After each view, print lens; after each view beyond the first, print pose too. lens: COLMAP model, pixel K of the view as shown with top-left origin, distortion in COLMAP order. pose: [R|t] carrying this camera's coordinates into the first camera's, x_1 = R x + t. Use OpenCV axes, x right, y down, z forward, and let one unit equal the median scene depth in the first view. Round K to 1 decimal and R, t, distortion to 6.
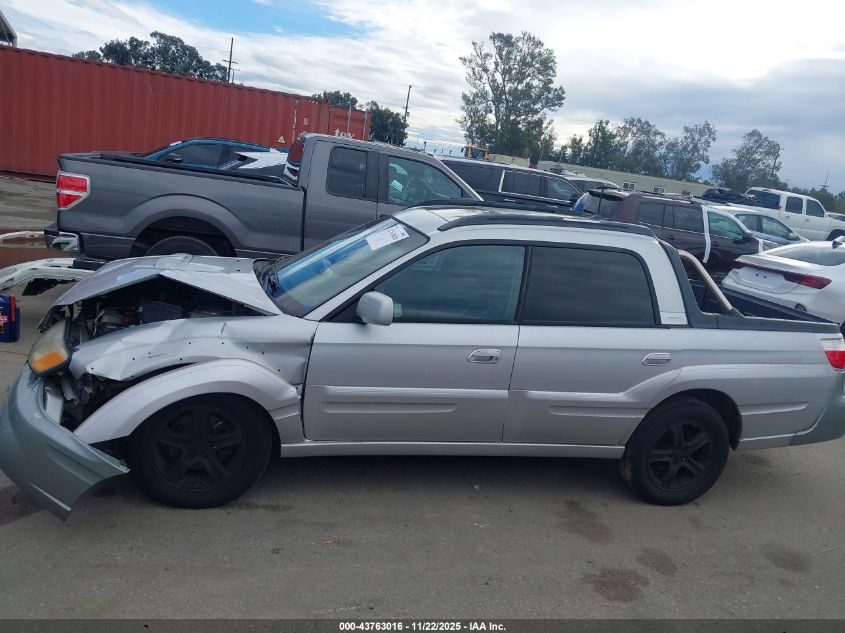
lens RADIAL K [[709.7, 0, 422.1], [0, 709.7, 312.2], [0, 0, 1]] dist [0.106268, -0.145679]
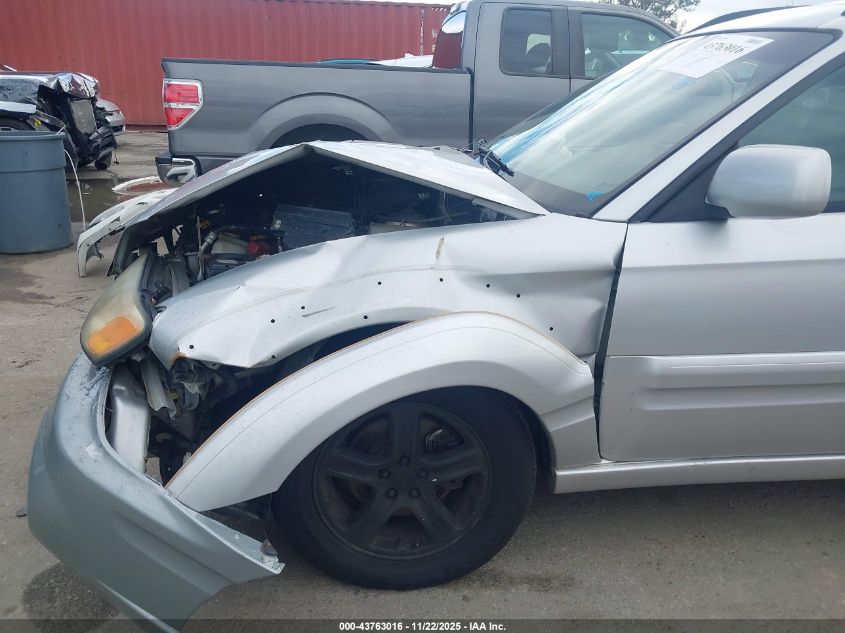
lens RADIAL K [[709.7, 0, 422.1], [0, 709.7, 312.2], [0, 0, 1]] dist [0.106268, -0.145679]
pose [[0.982717, -0.053458, -0.177226, -0.199344], [0.068554, 0.994420, 0.080178, 0.024837], [0.171951, -0.090942, 0.980899, 0.503442]]
